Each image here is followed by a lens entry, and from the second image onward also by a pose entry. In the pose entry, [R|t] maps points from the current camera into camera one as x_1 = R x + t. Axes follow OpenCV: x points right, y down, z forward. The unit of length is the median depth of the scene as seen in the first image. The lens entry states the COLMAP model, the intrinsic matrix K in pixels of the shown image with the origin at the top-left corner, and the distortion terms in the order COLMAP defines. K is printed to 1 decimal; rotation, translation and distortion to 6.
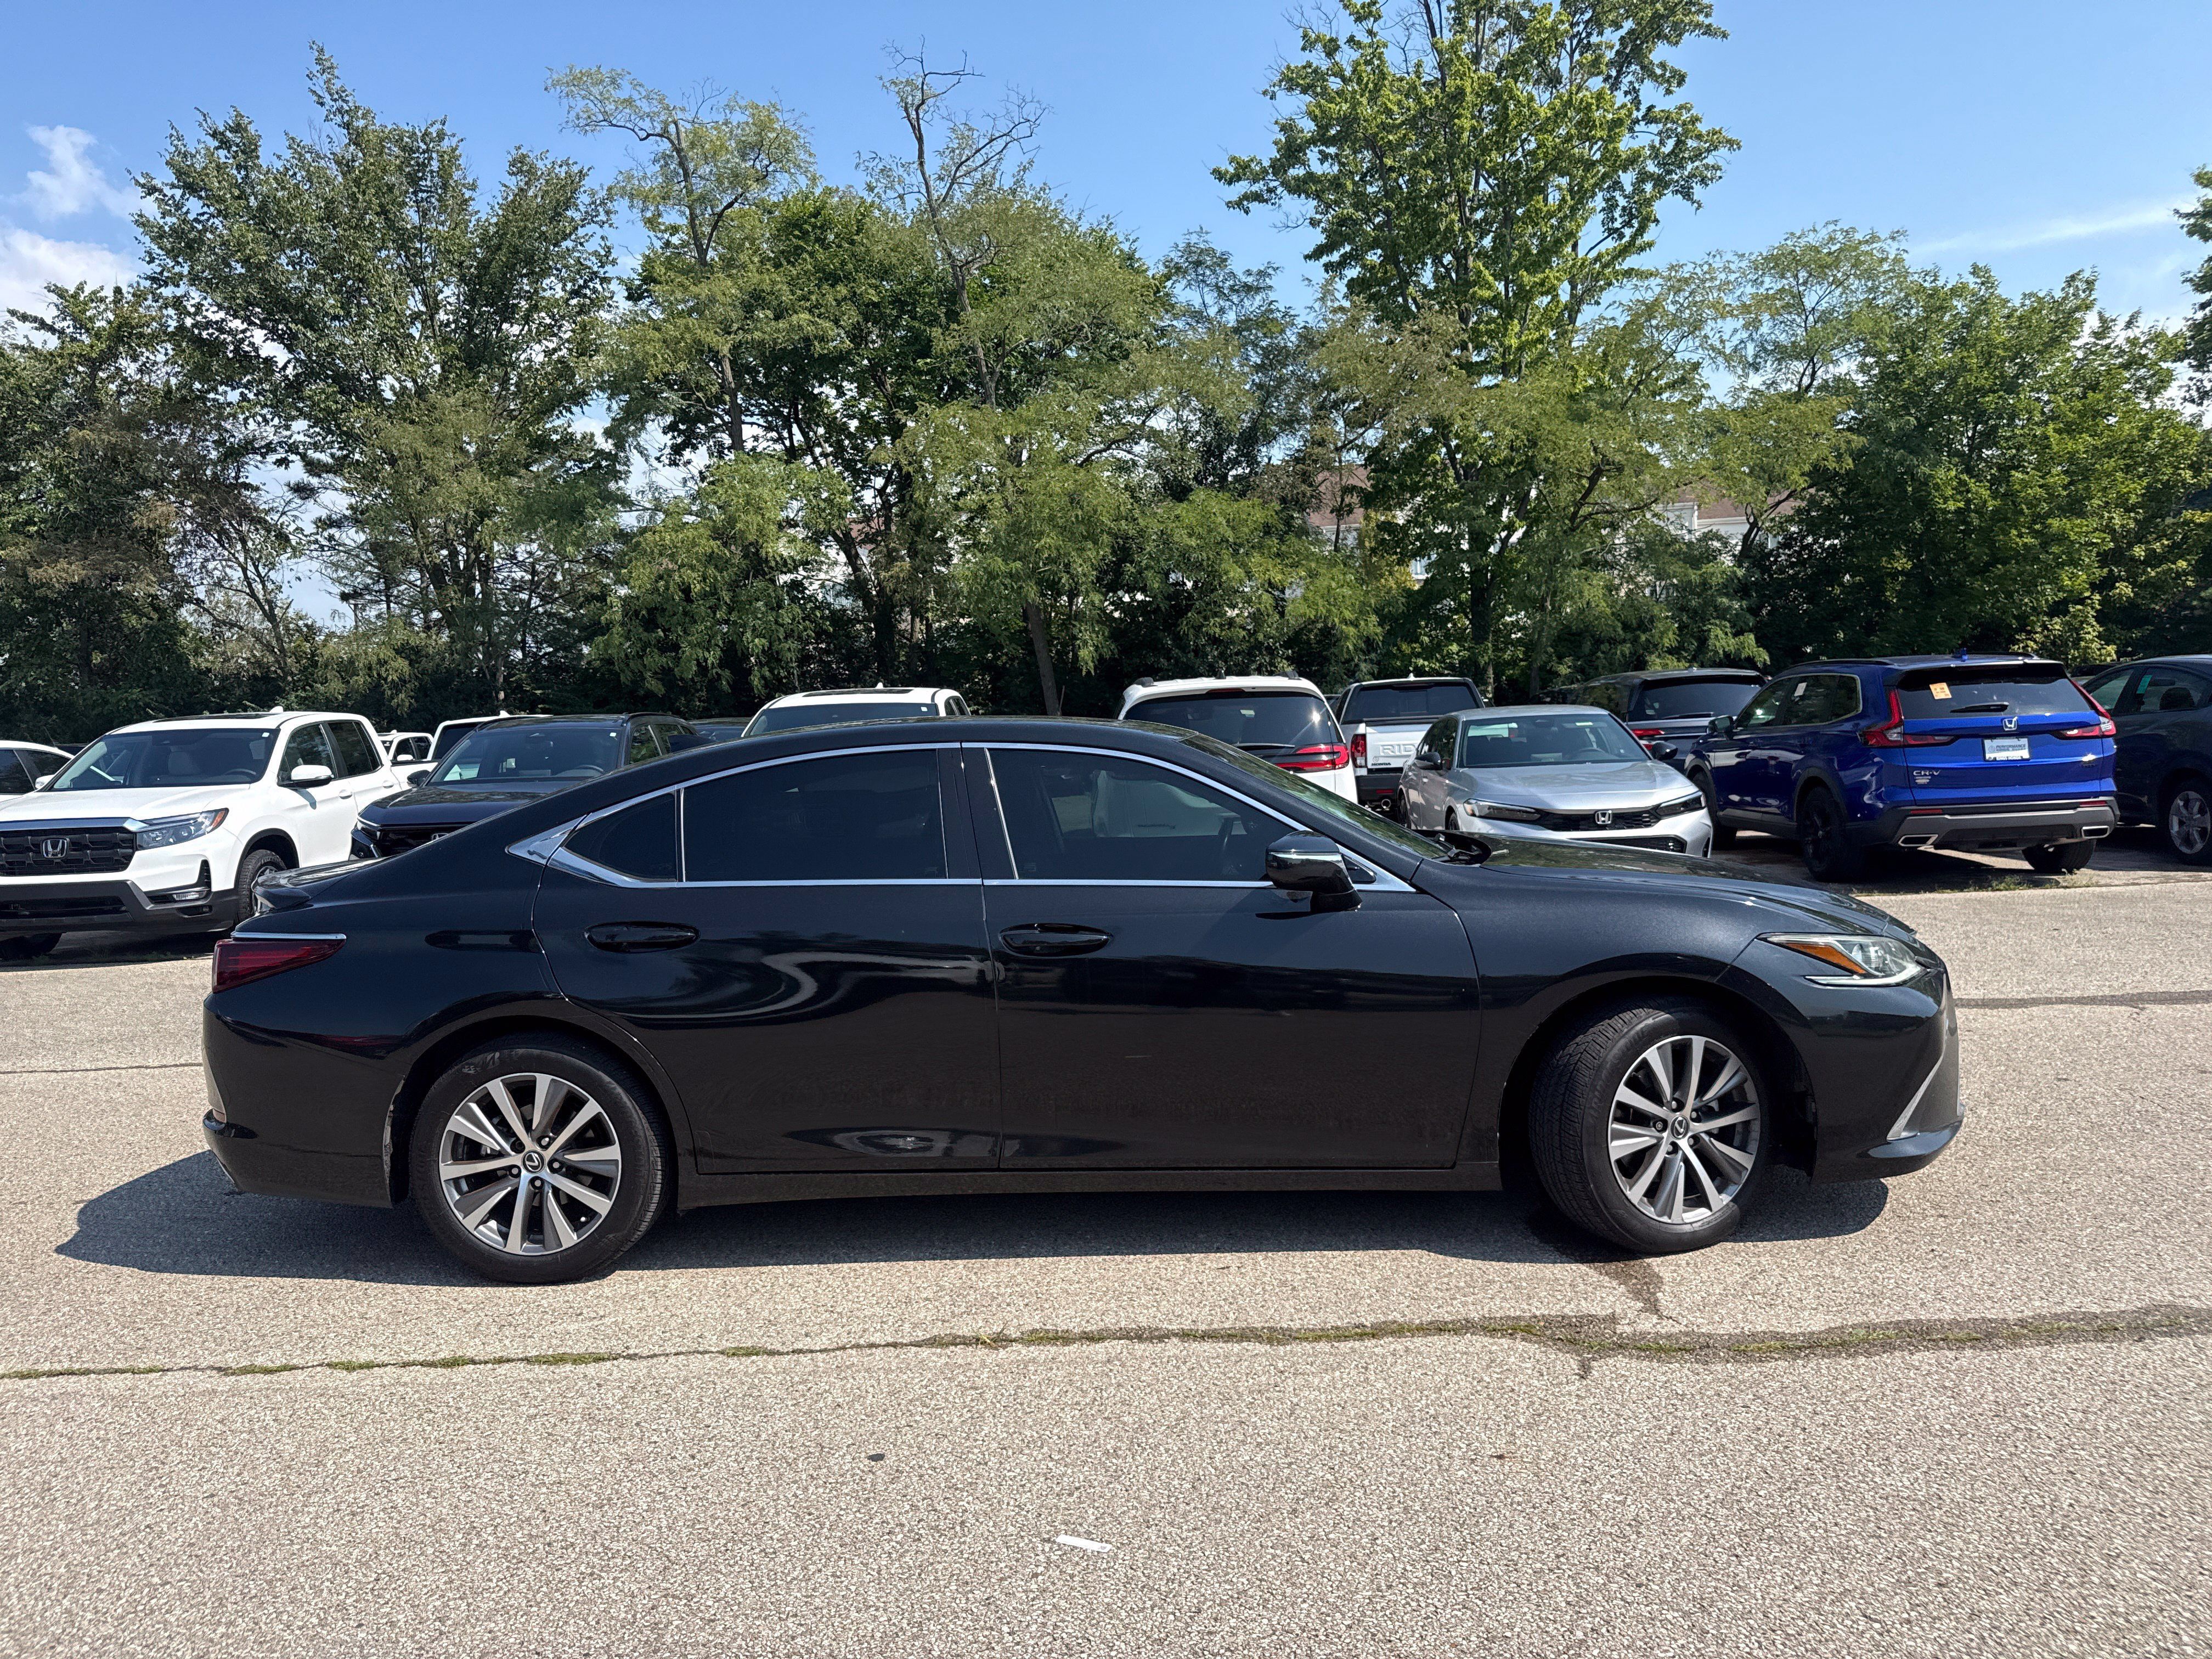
lens RADIAL K [[1534.2, 0, 1117.2], [0, 1534.2, 828.9], [0, 0, 1]] dist [0.027750, -0.029897]
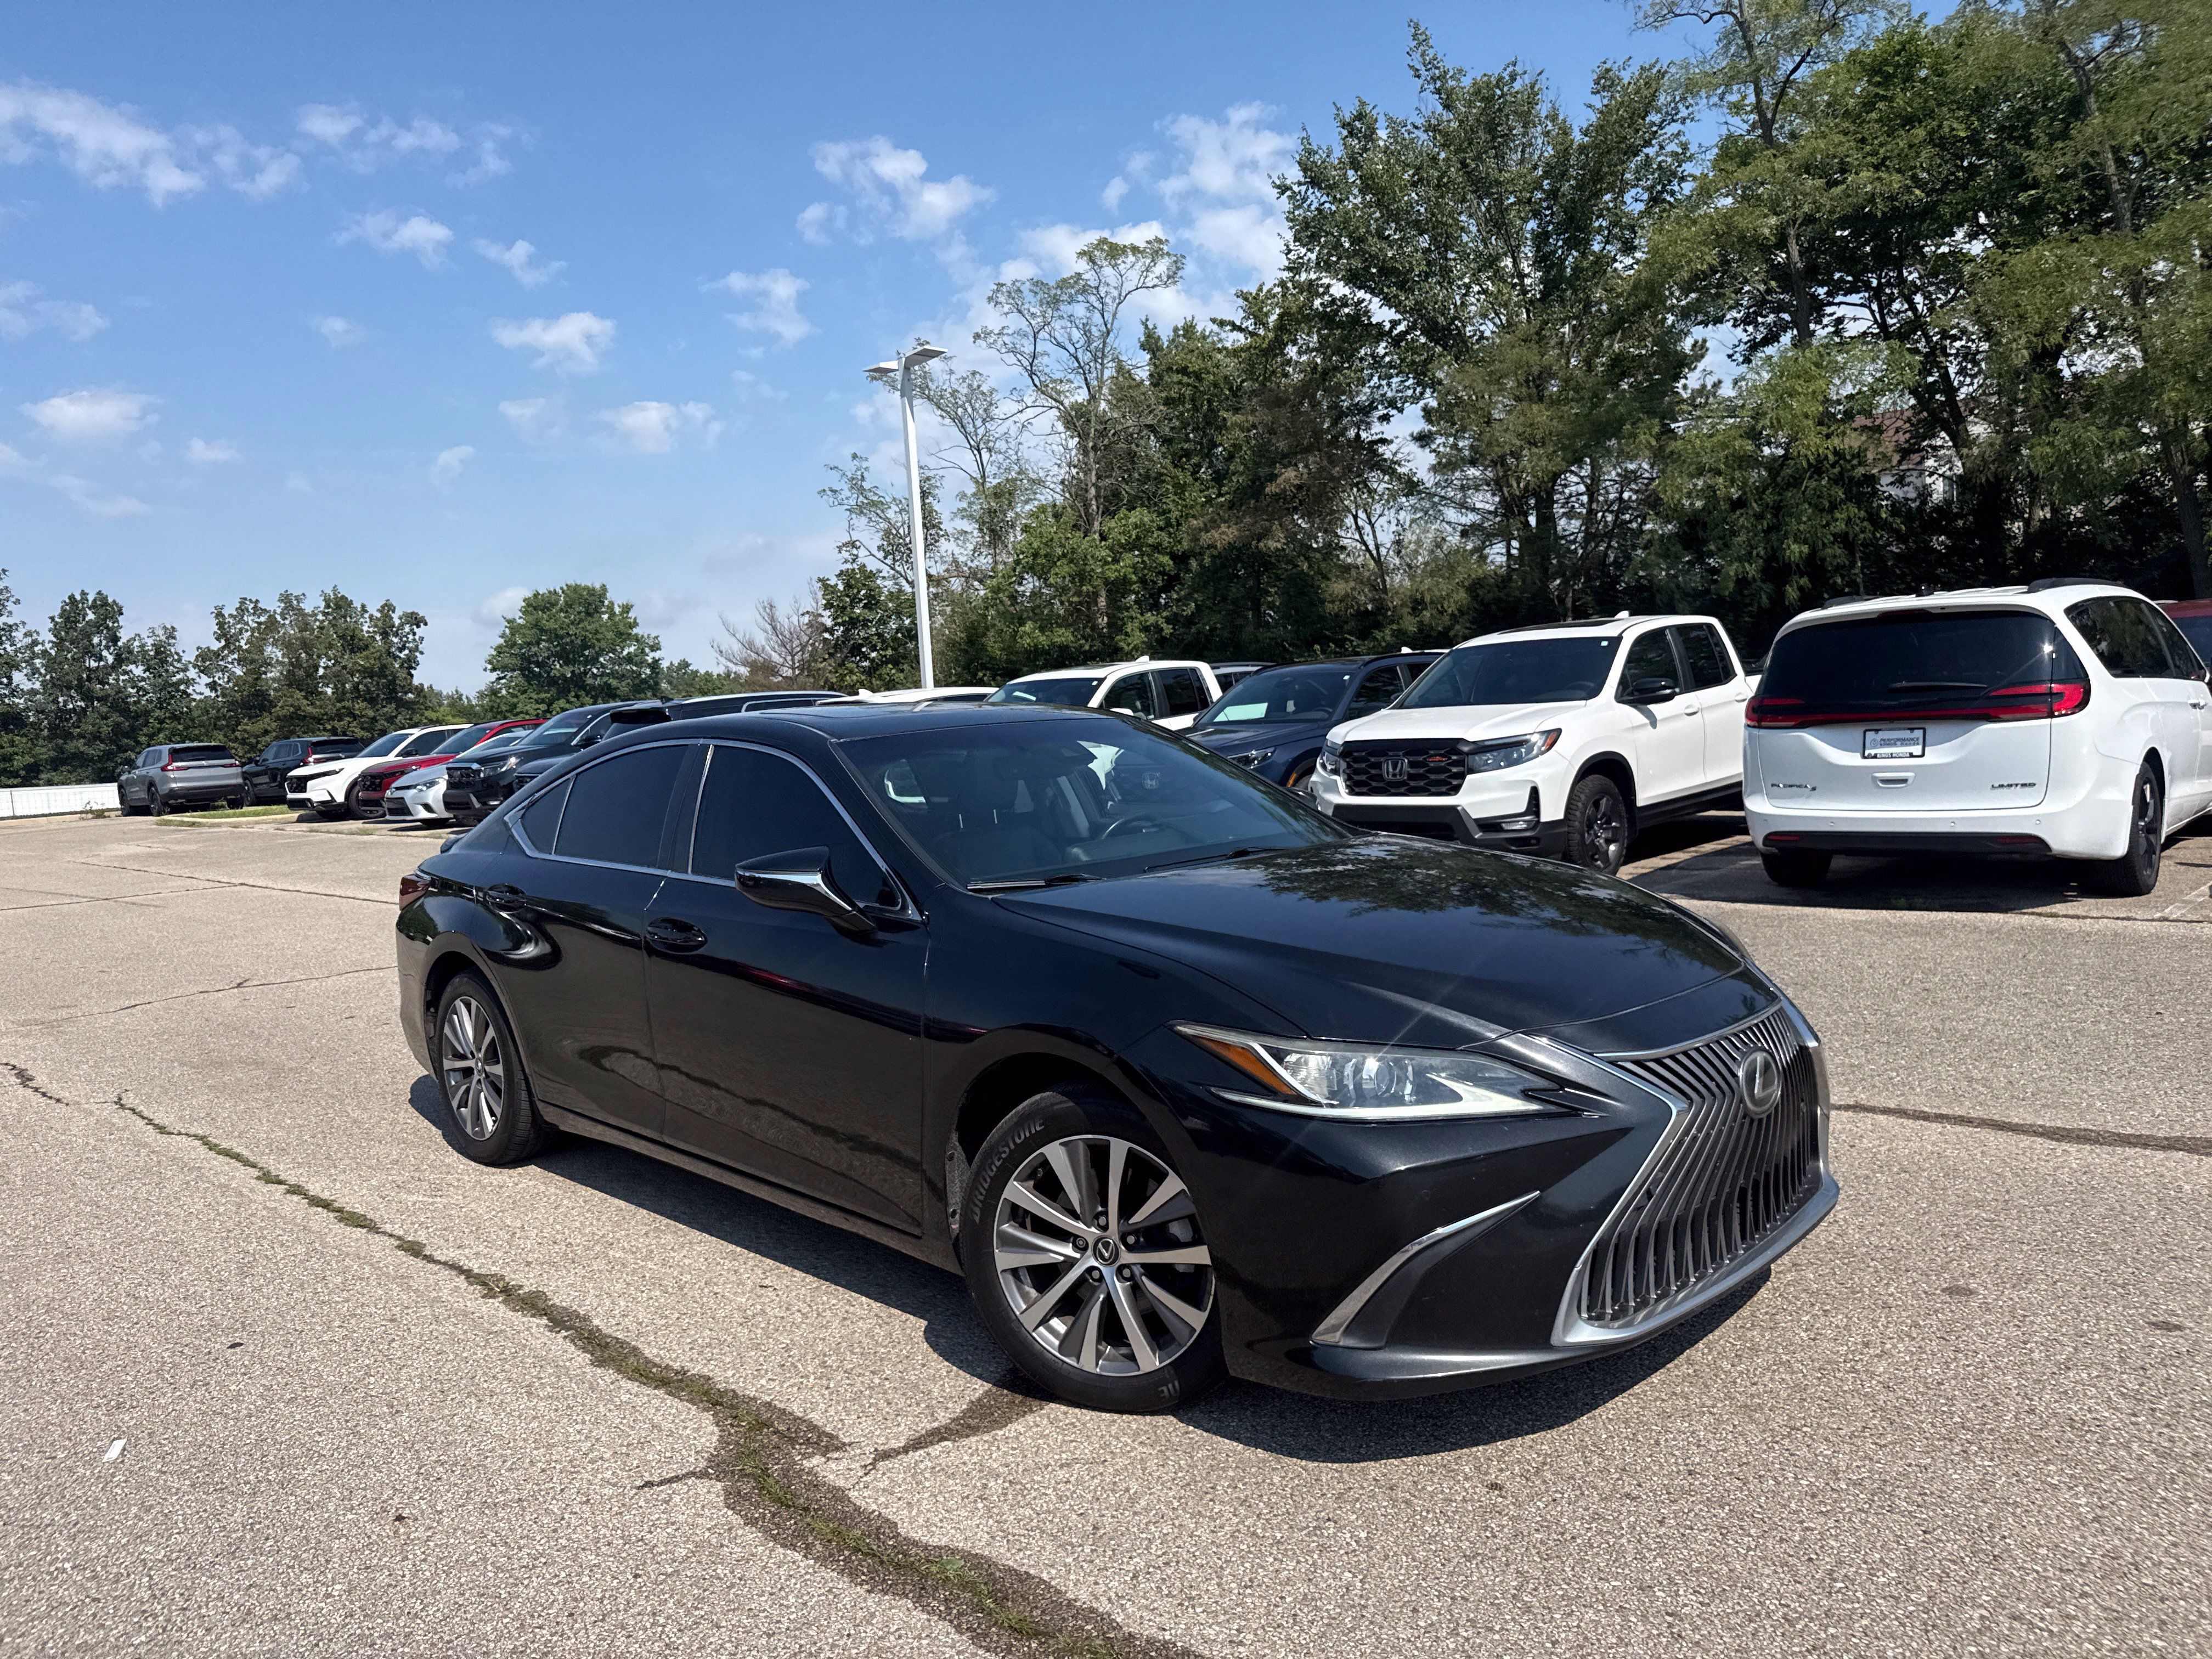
lens RADIAL K [[1541.9, 0, 1123.2], [0, 1541.9, 831.5], [0, 0, 1]] dist [0.030010, -0.040637]
pose [[0.736080, 0.054031, -0.674734, 0.231940], [-0.015820, 0.997910, 0.062652, -0.017637], [0.676709, -0.035443, 0.735397, 0.115394]]
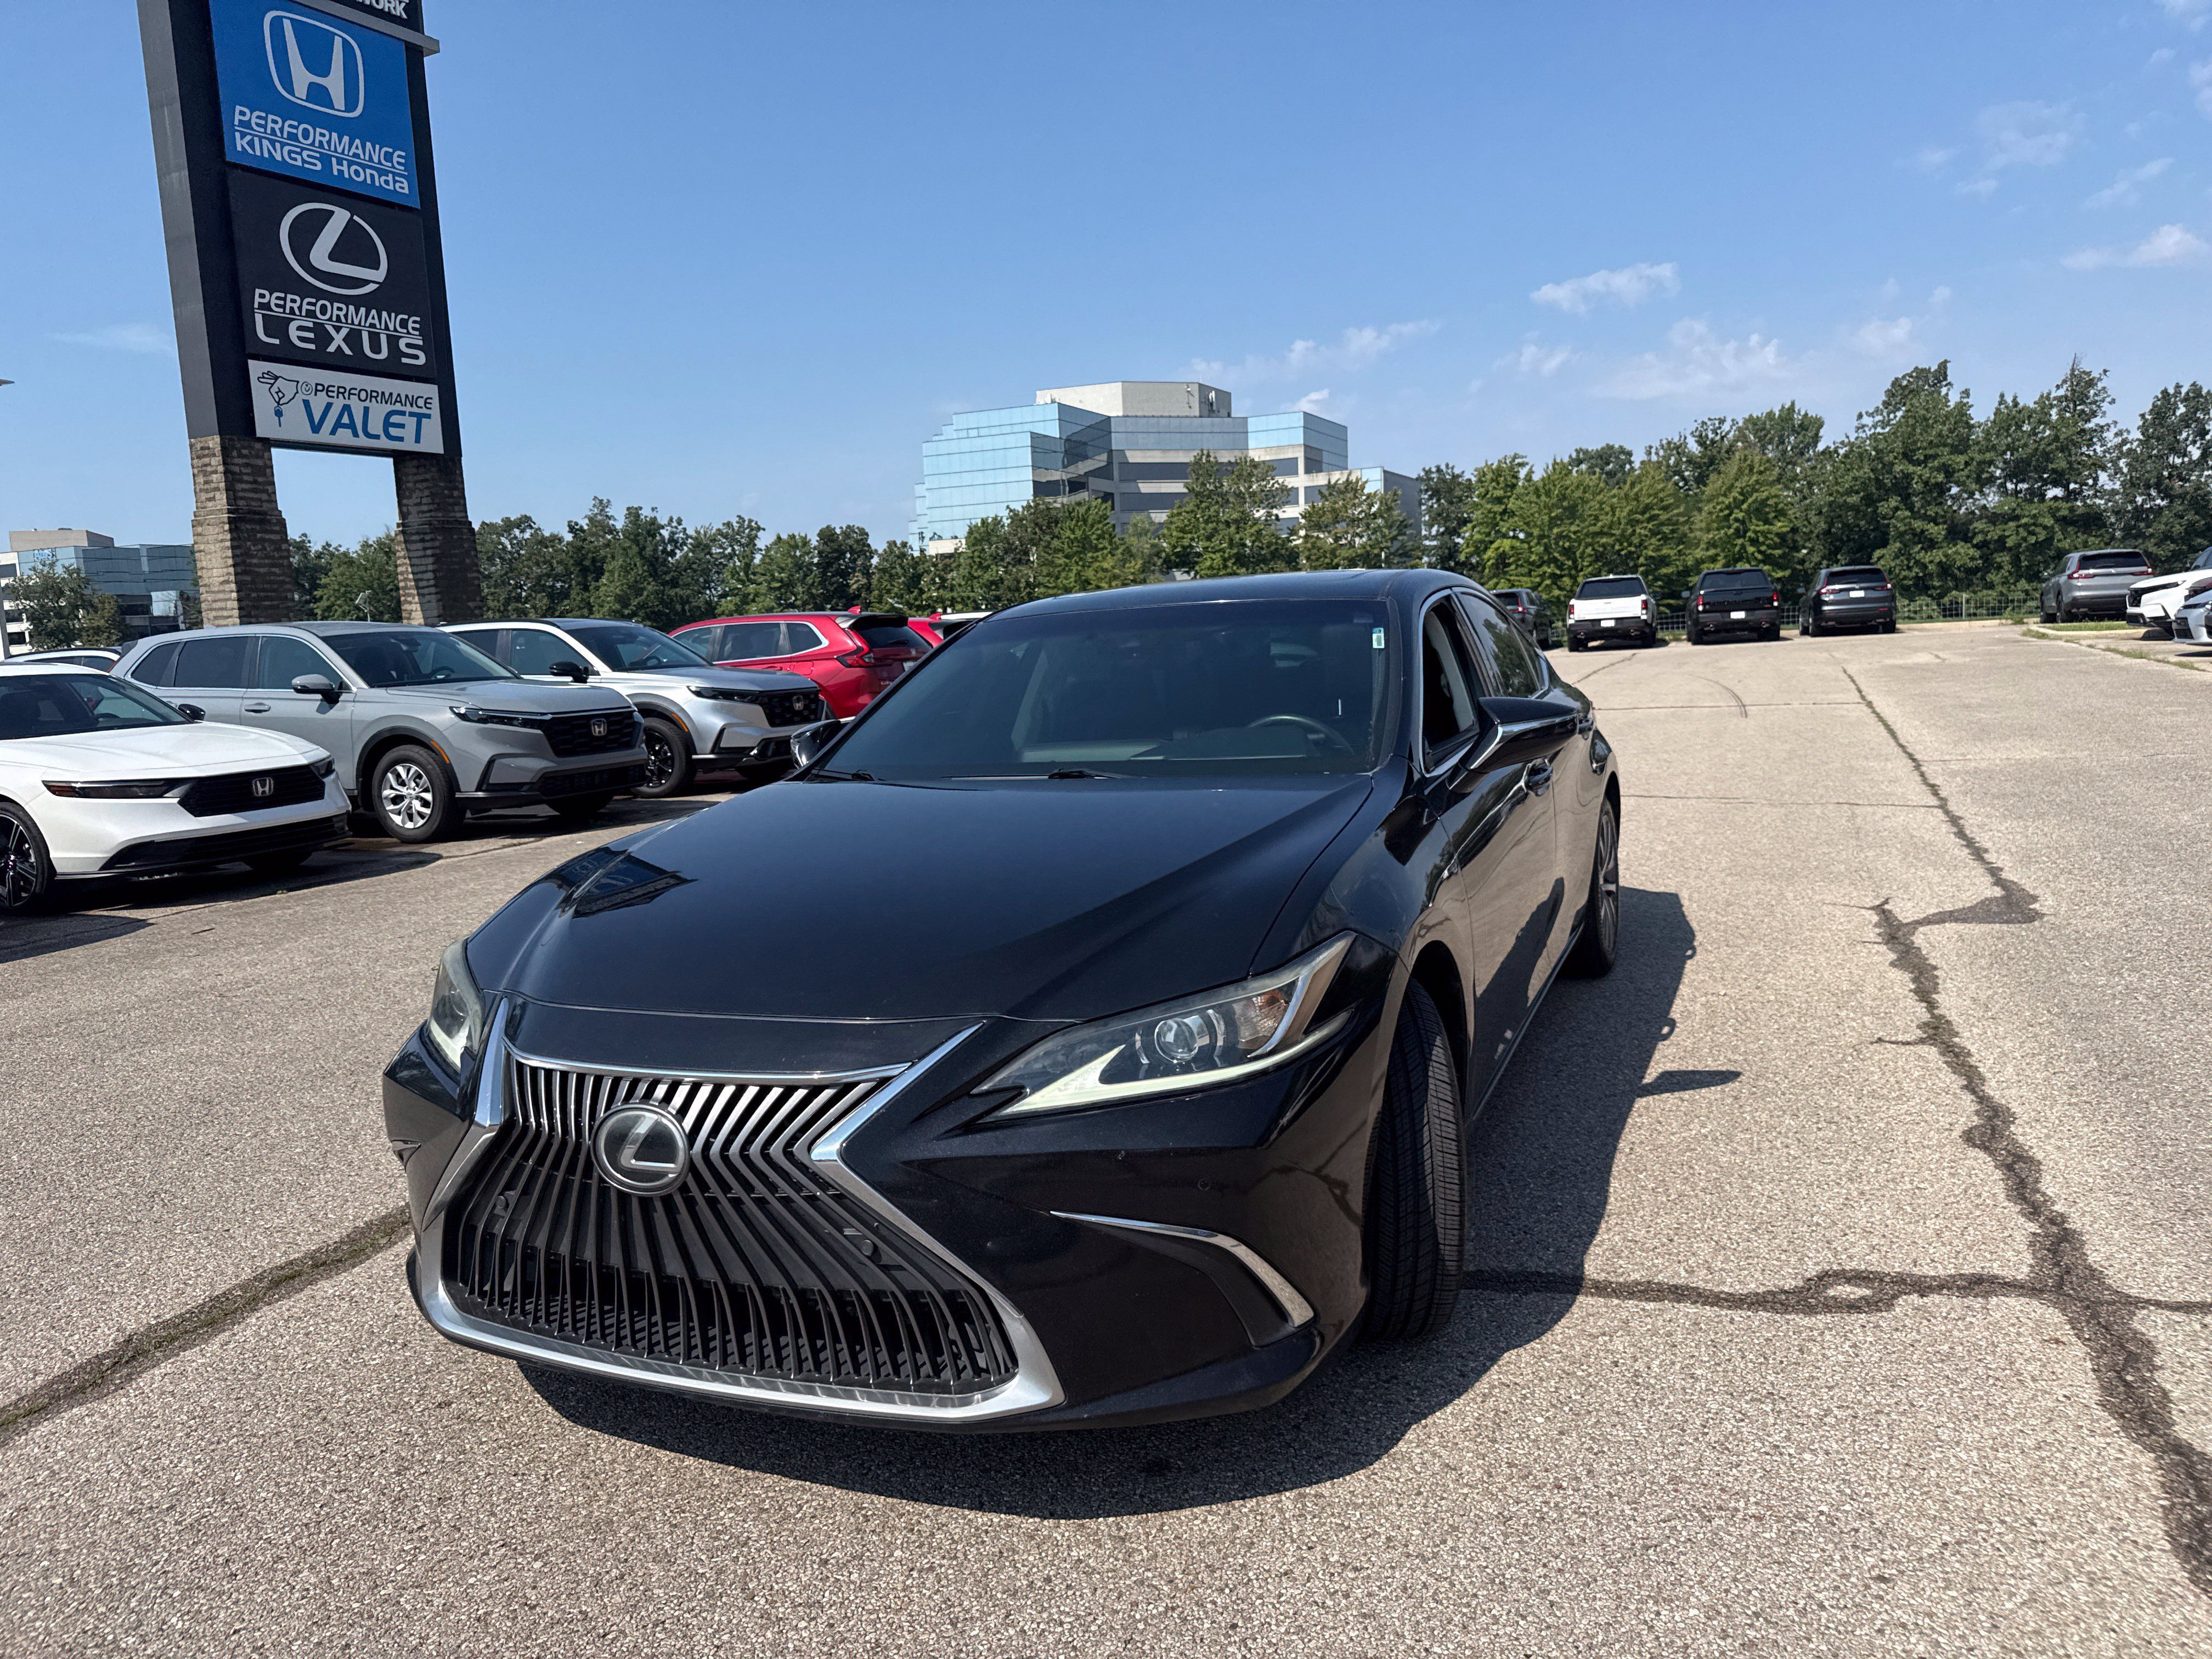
lens RADIAL K [[1534.5, 0, 1098.8], [0, 1534.5, 868.0], [0, 0, 1]] dist [0.011923, -0.036147]
pose [[-0.369877, 0.205245, -0.906126, 0.272342], [0.015410, 0.976515, 0.214898, -0.032496], [0.928953, 0.065522, -0.364354, 0.409835]]
